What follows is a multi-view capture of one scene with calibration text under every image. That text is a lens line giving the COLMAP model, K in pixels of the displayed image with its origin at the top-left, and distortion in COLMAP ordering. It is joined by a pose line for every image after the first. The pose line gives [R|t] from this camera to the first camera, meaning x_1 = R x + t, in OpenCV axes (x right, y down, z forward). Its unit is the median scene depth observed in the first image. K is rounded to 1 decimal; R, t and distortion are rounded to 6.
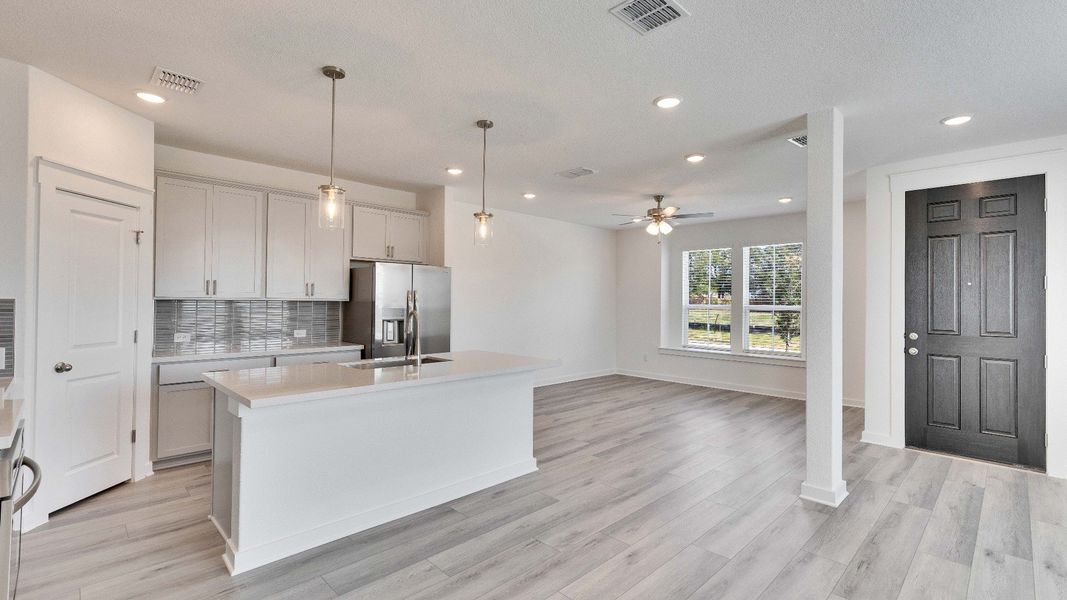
lens RADIAL K [[472.9, 0, 538.4], [0, 472.9, 298.3], [0, 0, 1]] dist [0.002806, 0.000106]
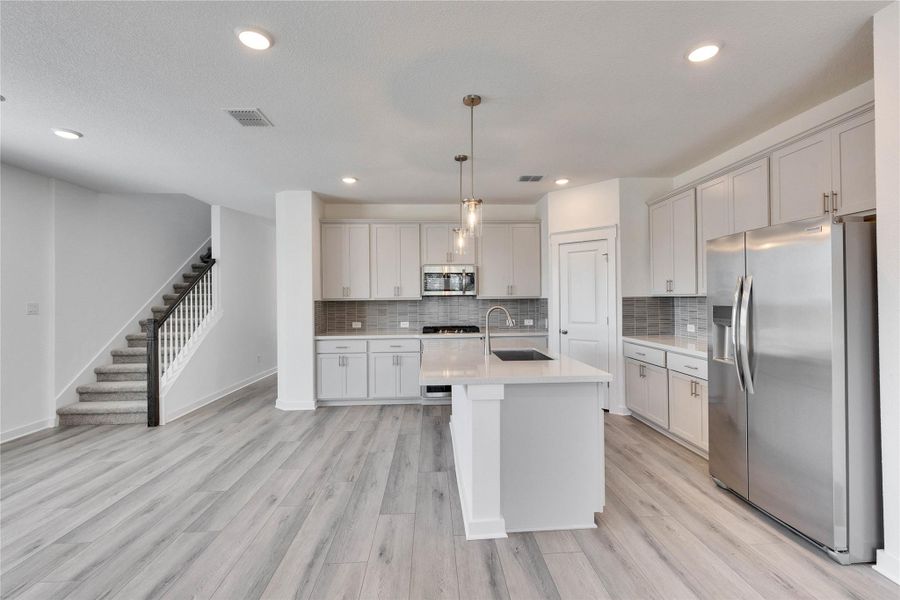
lens RADIAL K [[402.6, 0, 452.5], [0, 402.6, 296.6], [0, 0, 1]] dist [-0.002540, -0.000340]
pose [[-0.667487, -0.007737, -0.744581, 0.400001], [0.009391, 0.999779, -0.018807, 0.016783], [0.744562, -0.019546, -0.667267, 1.224225]]
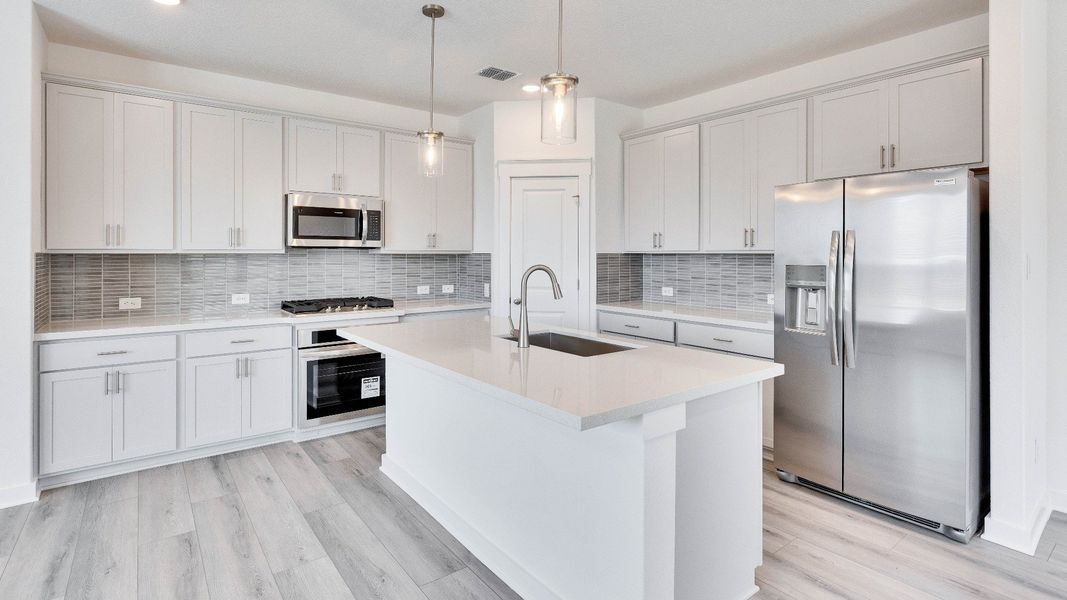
lens RADIAL K [[517.0, 0, 535.2], [0, 517.0, 254.2], [0, 0, 1]] dist [-0.001614, -0.000602]
pose [[-0.129330, -0.010457, -0.991546, 0.366086], [0.004719, 0.999927, -0.011161, 0.014937], [0.991590, -0.006123, -0.129271, 0.860520]]
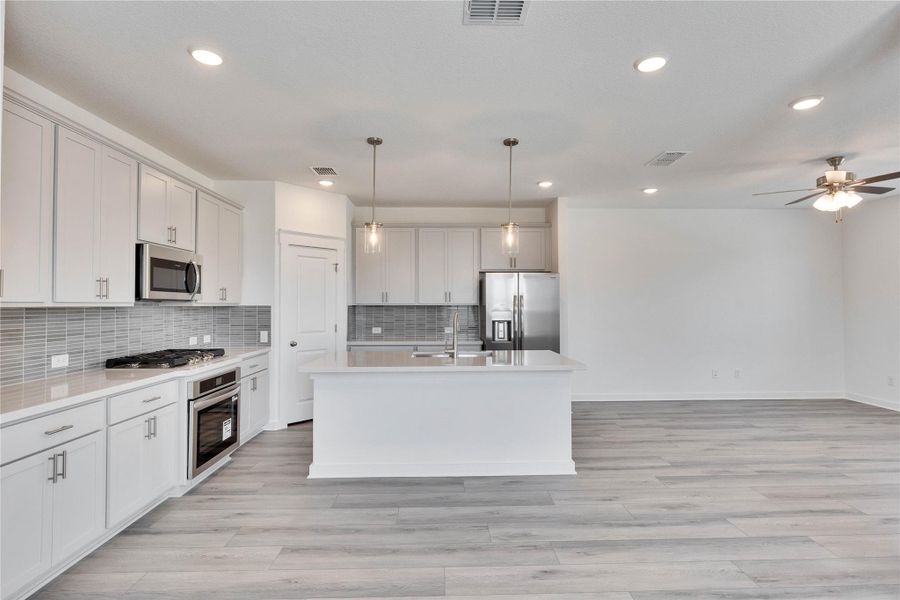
lens RADIAL K [[438.3, 0, 453.6], [0, 438.3, 297.1], [0, 0, 1]] dist [-0.001917, -0.000297]
pose [[0.728545, -0.024177, -0.684572, 0.394955], [0.014056, 0.999694, -0.020347, 0.008167], [0.684854, 0.005201, 0.728662, 0.140938]]
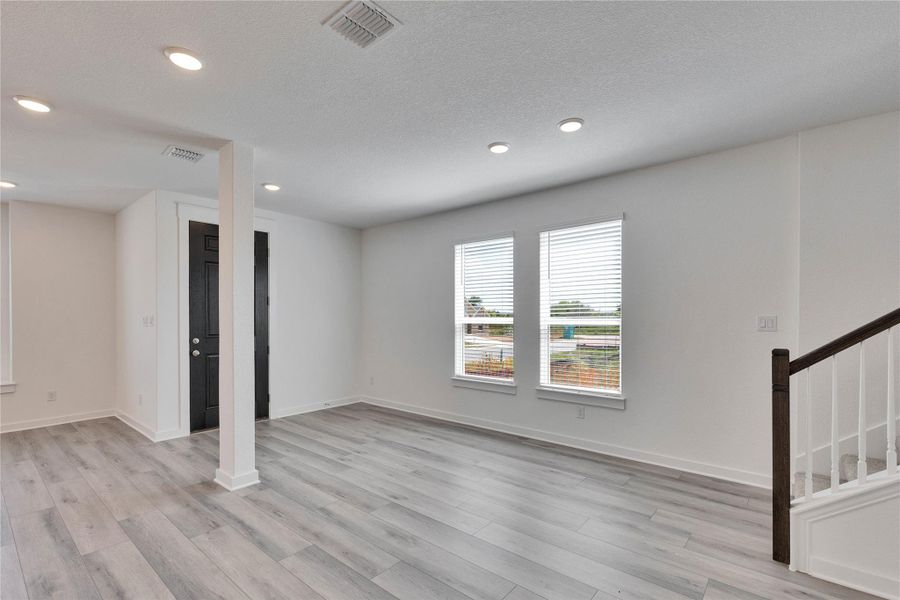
lens RADIAL K [[412.1, 0, 454.7], [0, 412.1, 322.8], [0, 0, 1]] dist [0.000285, -0.000050]
pose [[-0.091966, -0.027345, 0.995387, -0.335074], [-0.005360, 0.999622, 0.026966, 0.001877], [-0.995748, -0.002855, -0.092078, 0.443975]]
